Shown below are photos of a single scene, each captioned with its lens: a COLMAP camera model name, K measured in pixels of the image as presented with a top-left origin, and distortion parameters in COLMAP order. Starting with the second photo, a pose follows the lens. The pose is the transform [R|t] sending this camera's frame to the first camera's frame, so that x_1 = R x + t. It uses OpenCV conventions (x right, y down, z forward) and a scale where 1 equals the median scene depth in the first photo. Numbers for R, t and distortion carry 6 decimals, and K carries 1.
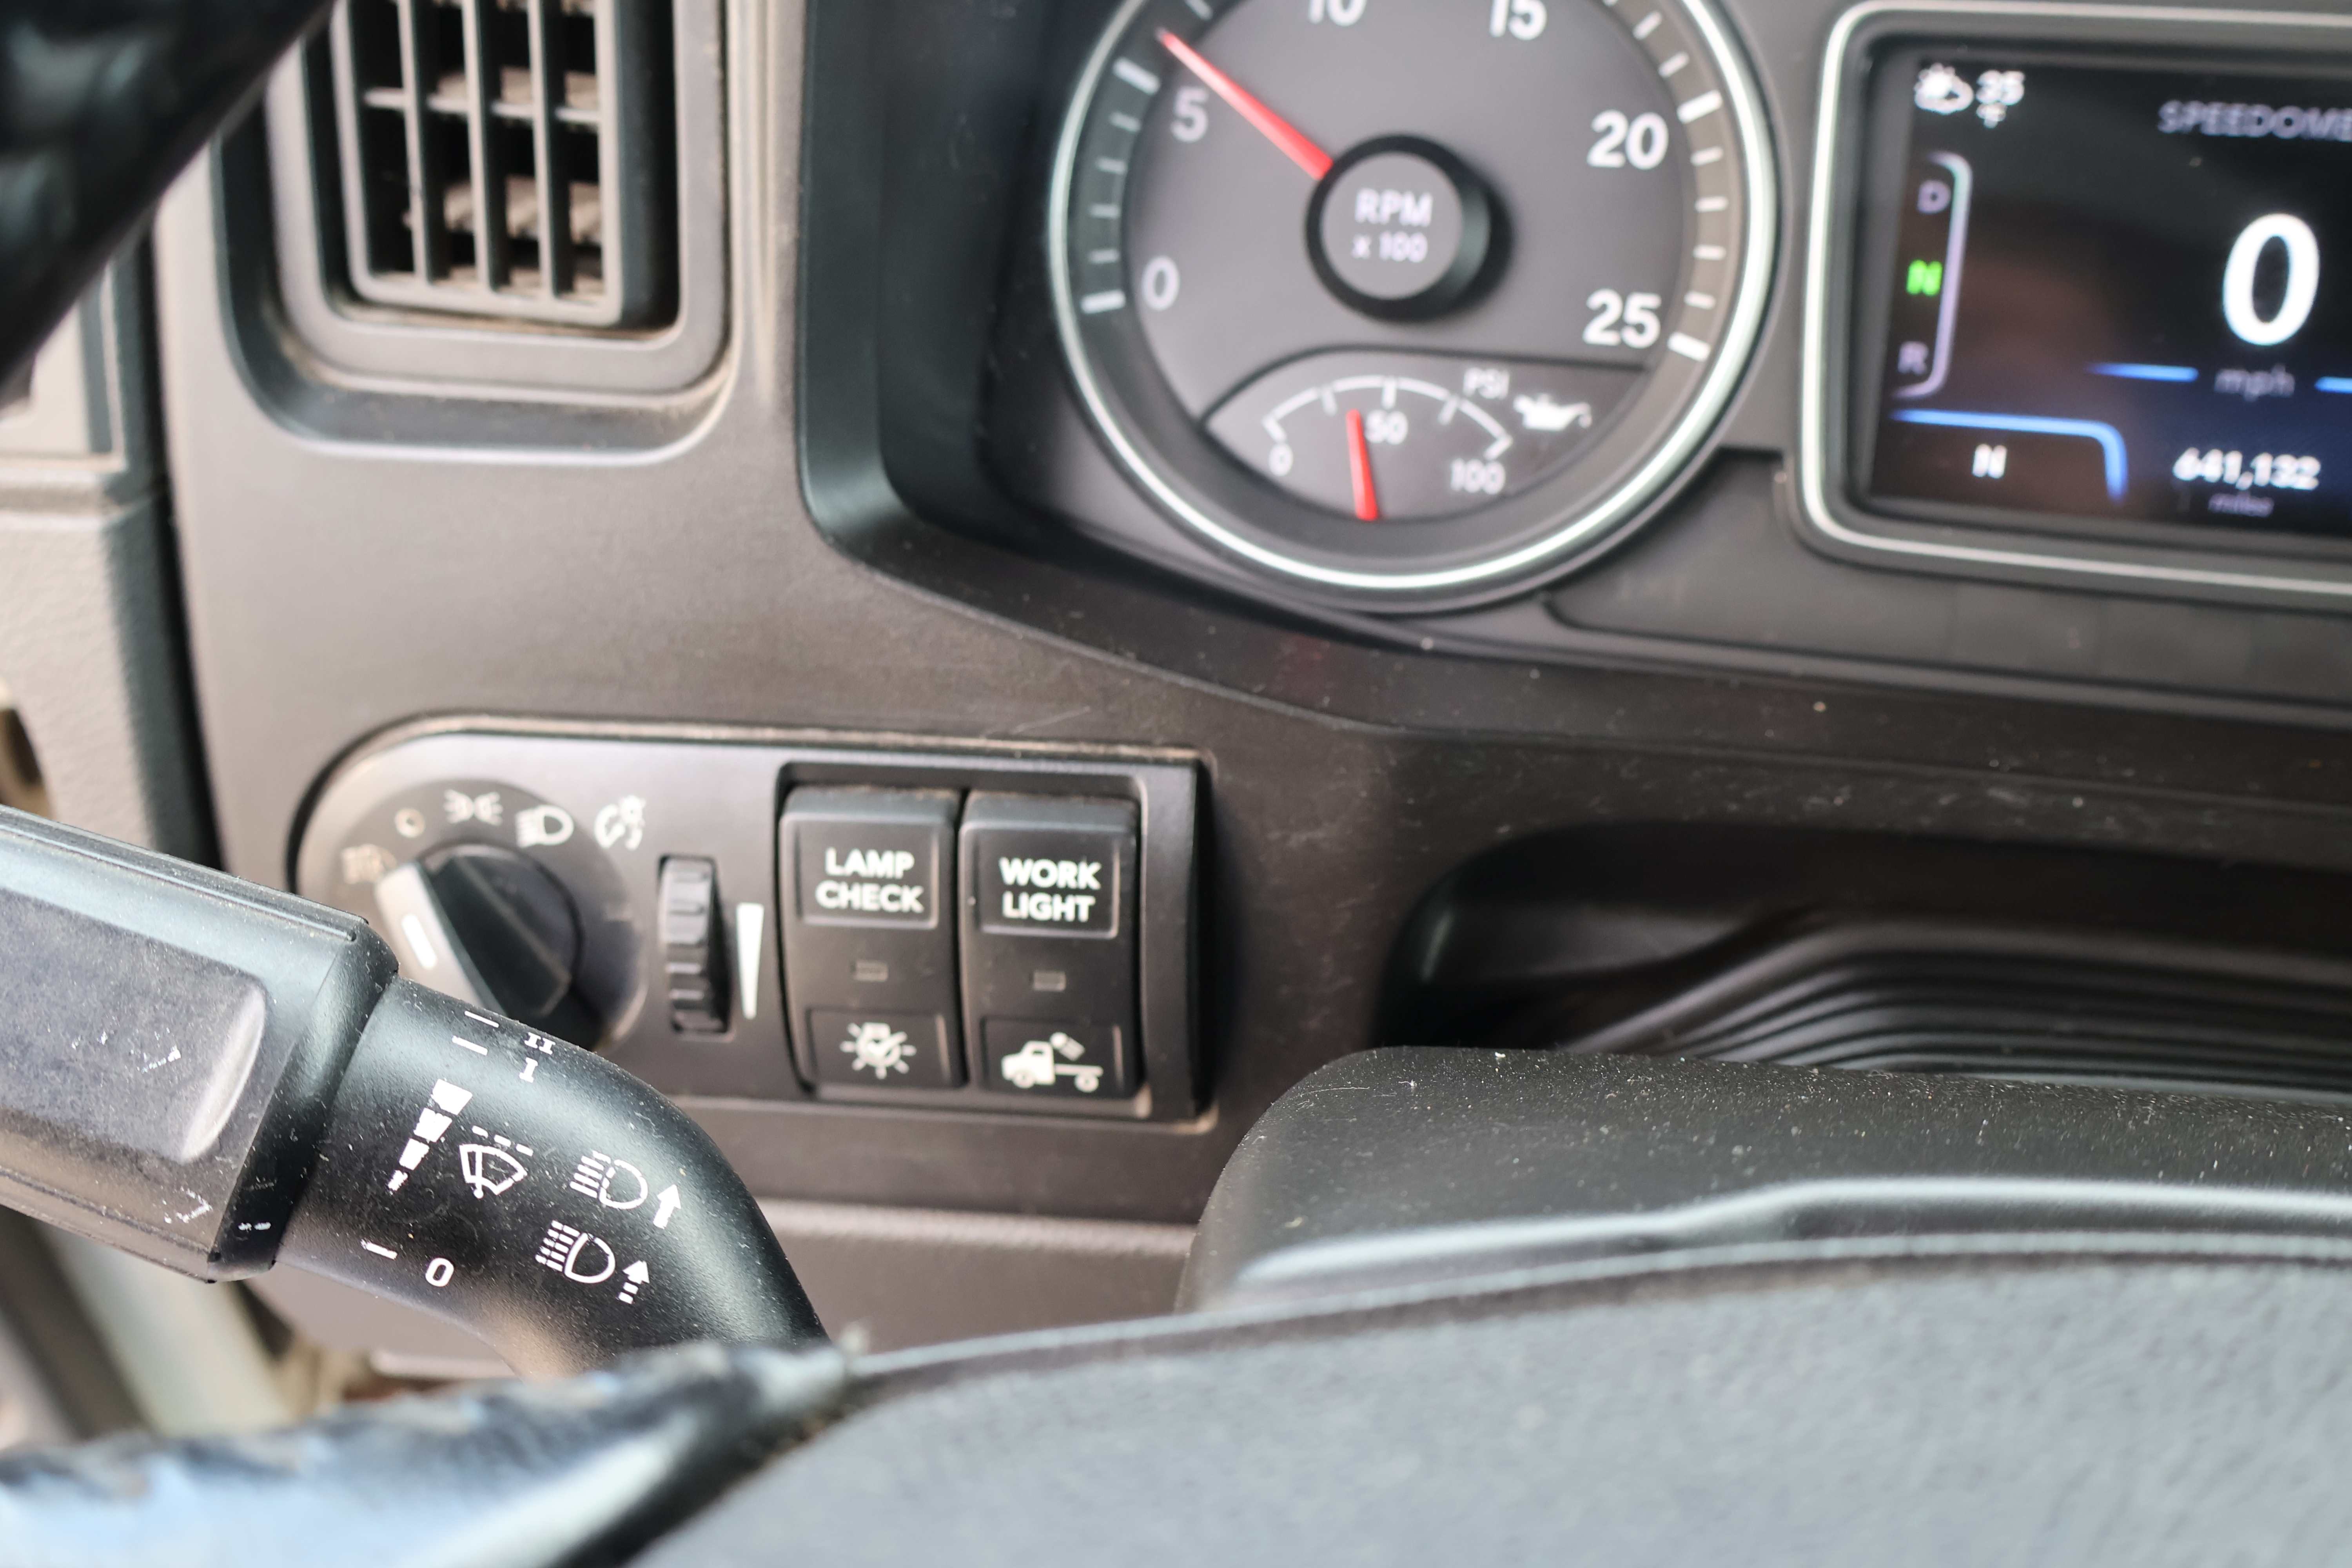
lens RADIAL K [[2506.9, 0, 1176.0], [0, 2506.9, 784.0], [0, 0, 1]] dist [-0.014154, -0.033945]
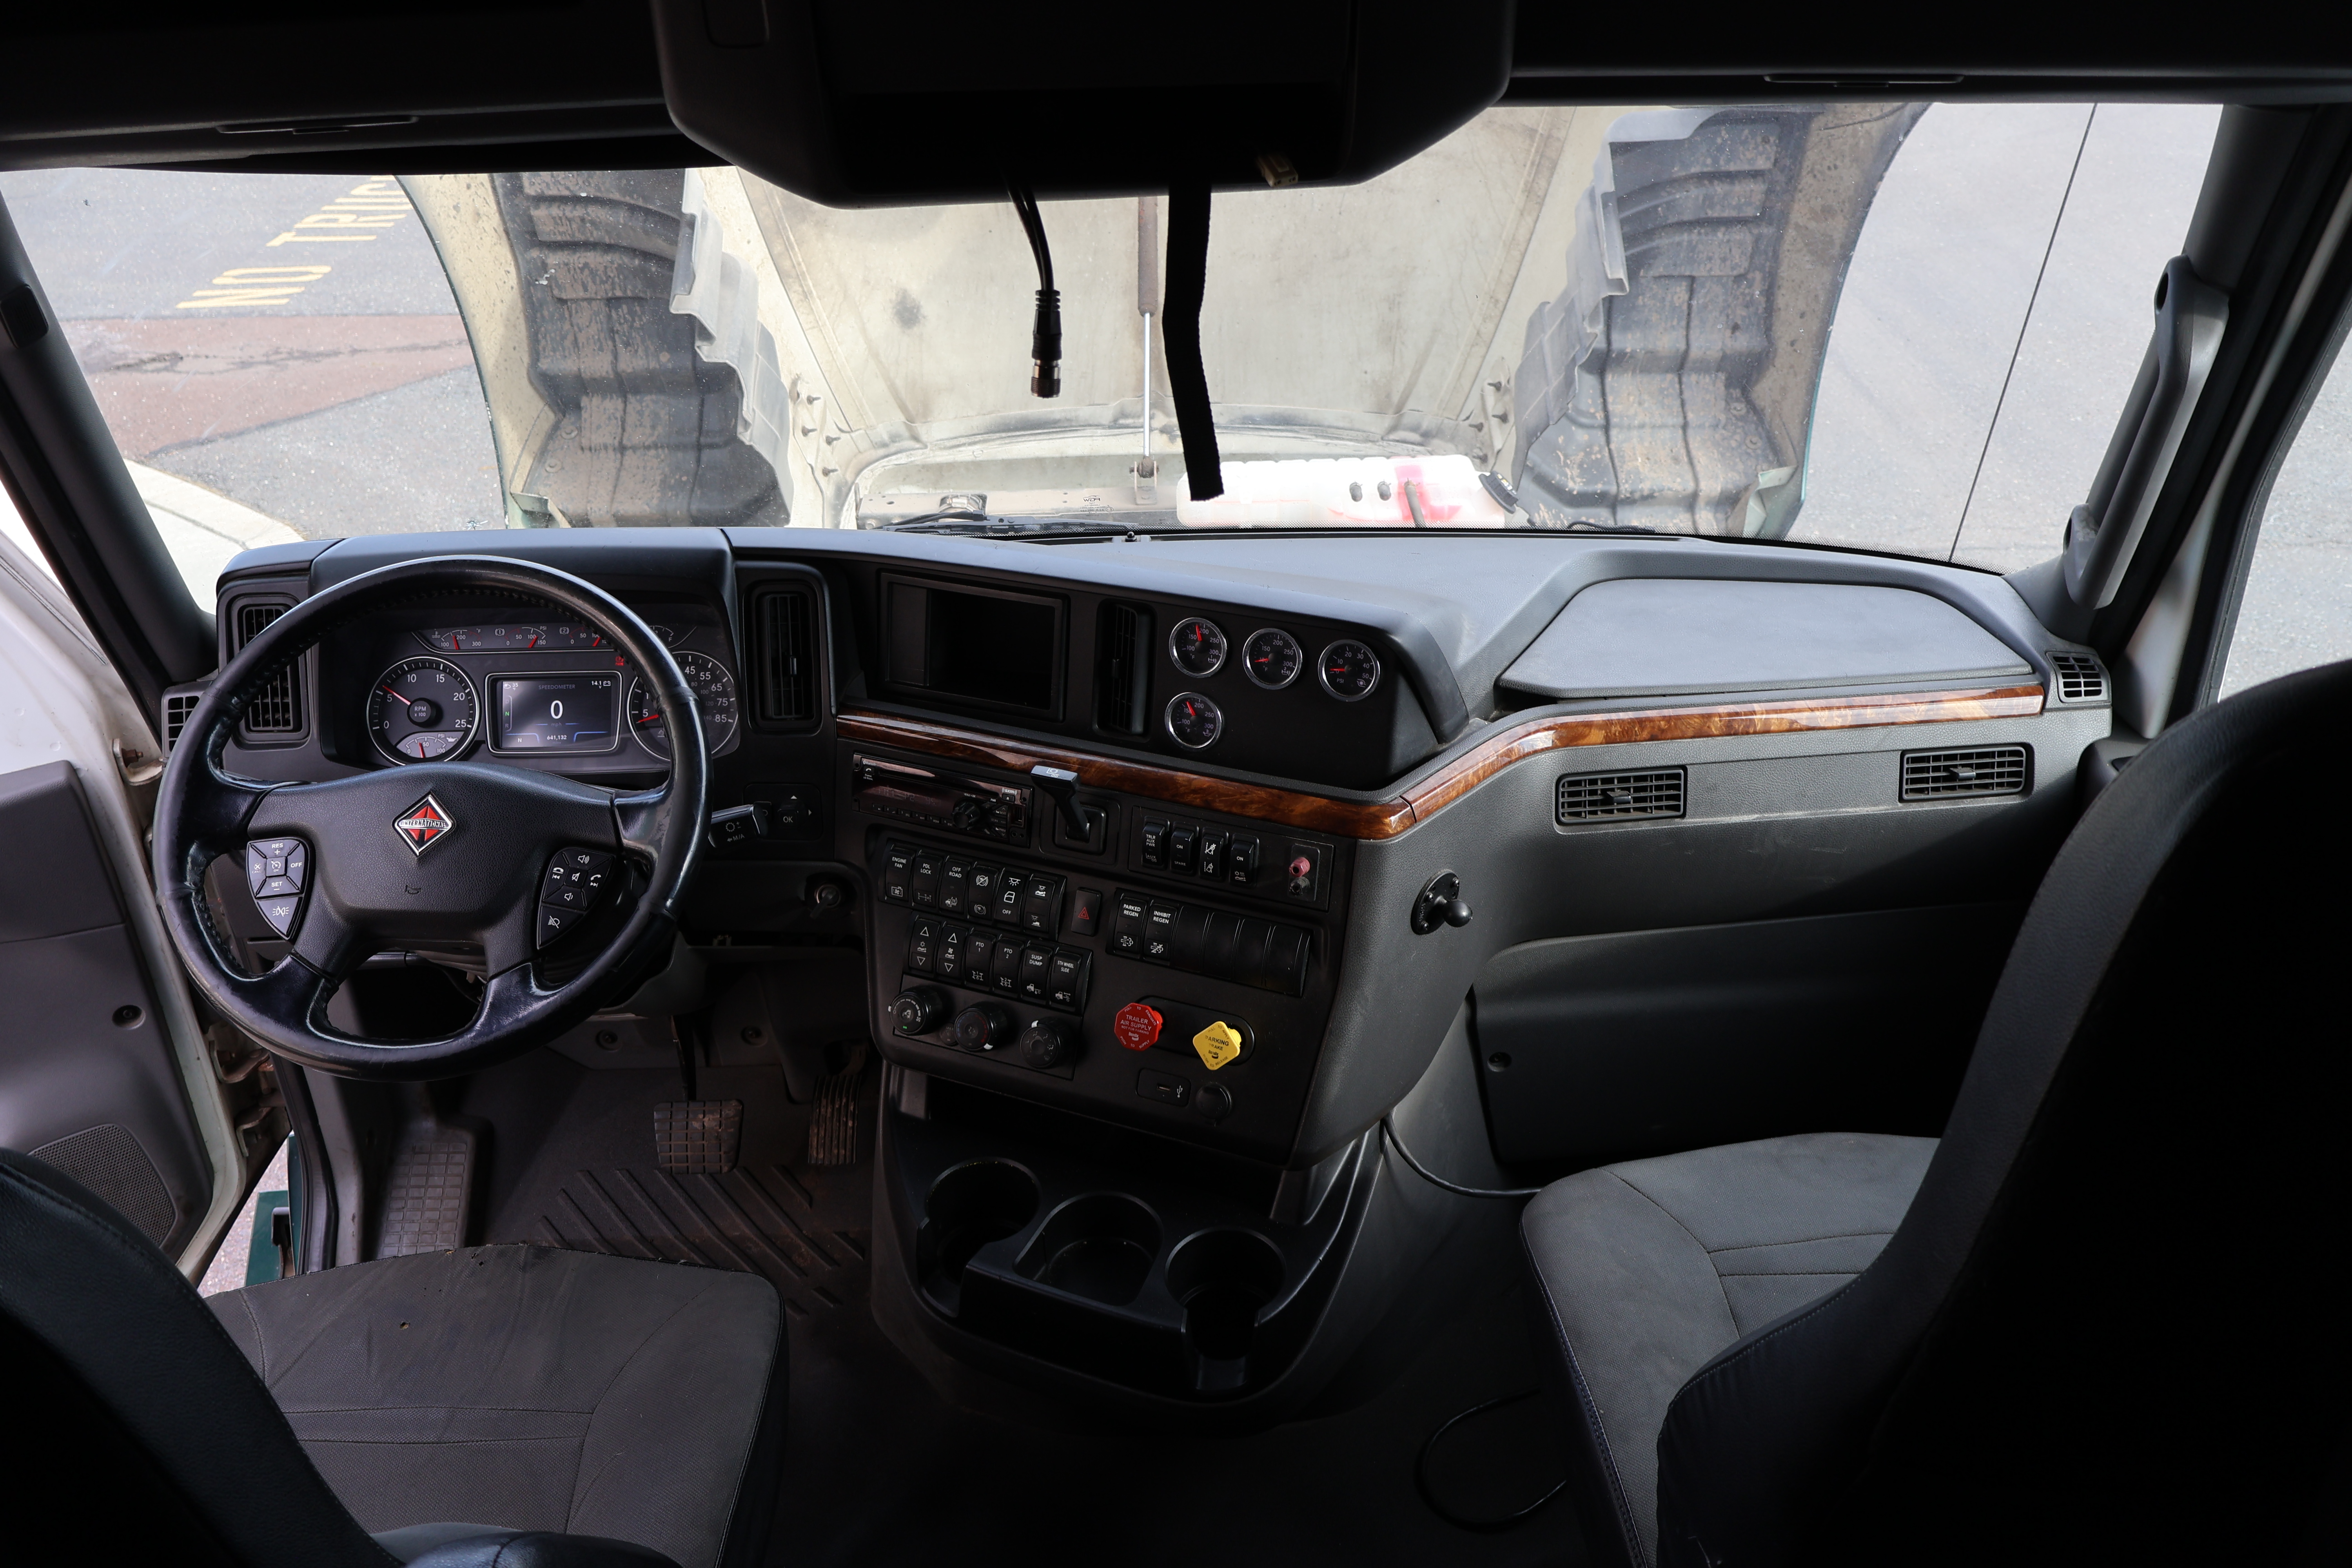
lens RADIAL K [[1980.4, 0, 1178.1], [0, 1980.4, 777.5], [0, 0, 1]] dist [0.009592, -0.009366]
pose [[0.968676, -0.074029, 0.237035, 0.761555], [0.127236, 0.967676, -0.217749, 1.317675], [-0.213253, 0.241088, 0.946784, -4.261481]]
